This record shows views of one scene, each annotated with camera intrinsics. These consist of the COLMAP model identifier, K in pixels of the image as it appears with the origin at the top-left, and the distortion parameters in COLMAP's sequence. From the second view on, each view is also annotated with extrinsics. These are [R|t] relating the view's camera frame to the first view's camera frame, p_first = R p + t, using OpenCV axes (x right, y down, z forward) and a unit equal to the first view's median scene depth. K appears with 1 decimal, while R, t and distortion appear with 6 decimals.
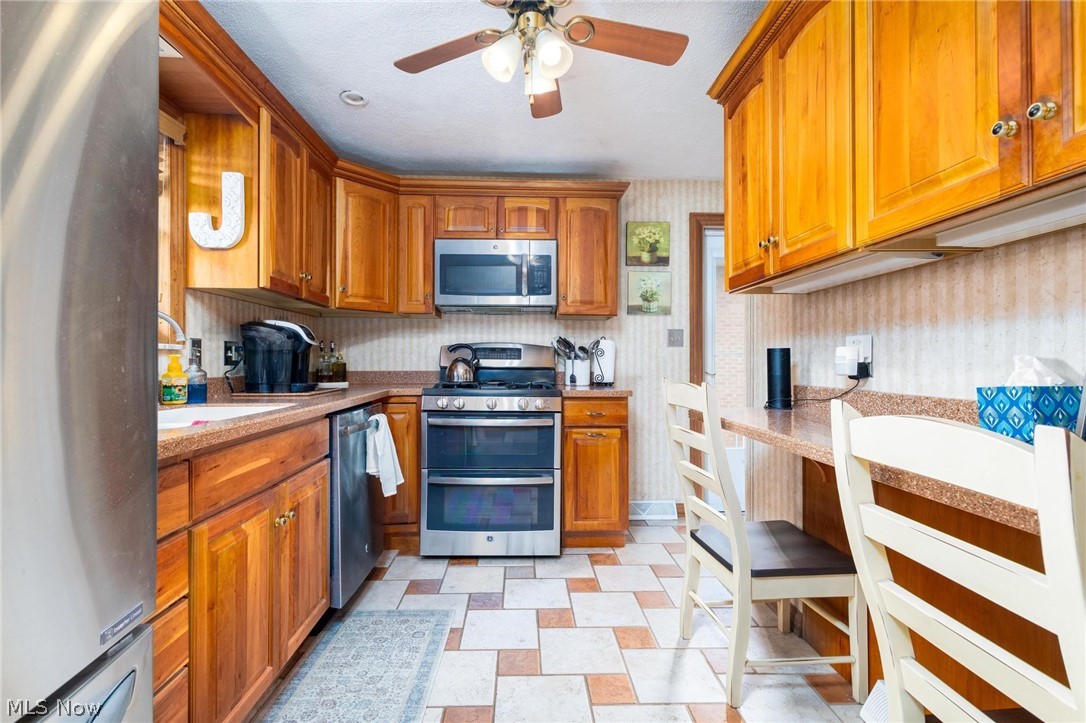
lens RADIAL K [[504.0, 0, 539.3], [0, 504.0, 358.7], [0, 0, 1]] dist [0.013177, -0.003744]
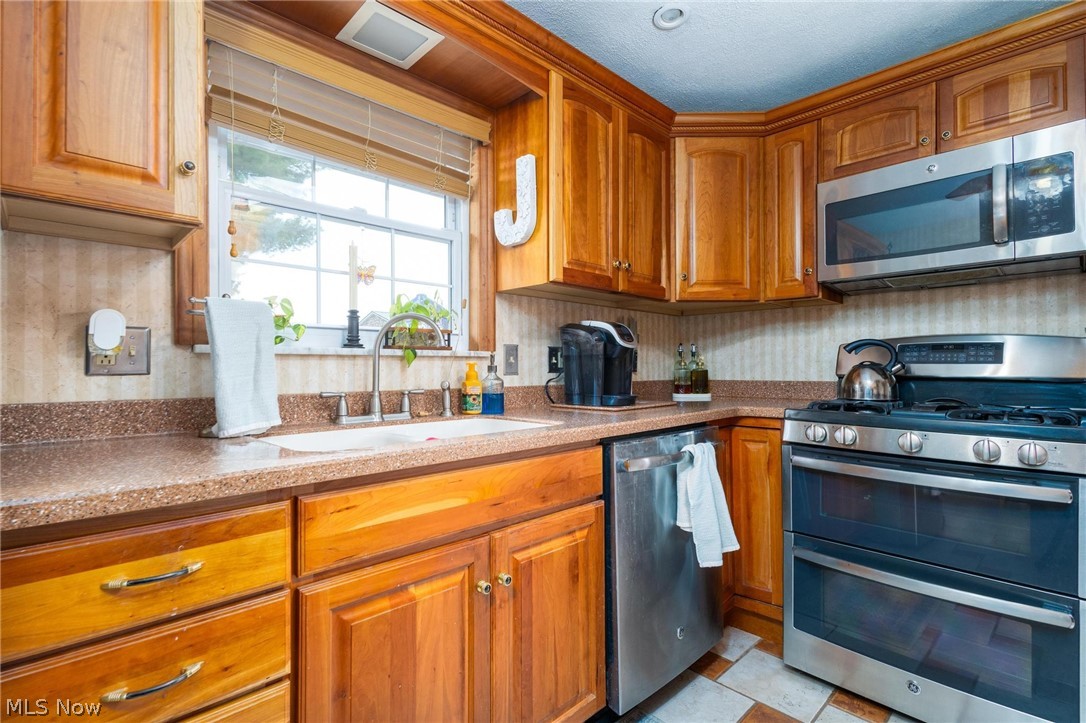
lens RADIAL K [[504.0, 0, 542.6], [0, 504.0, 361.0], [0, 0, 1]] dist [0.013177, -0.003744]
pose [[0.662248, -0.015132, -0.749132, 0.063424], [0.008295, 0.999883, -0.012864, 0.002989], [0.749239, 0.002305, 0.662296, 0.368752]]
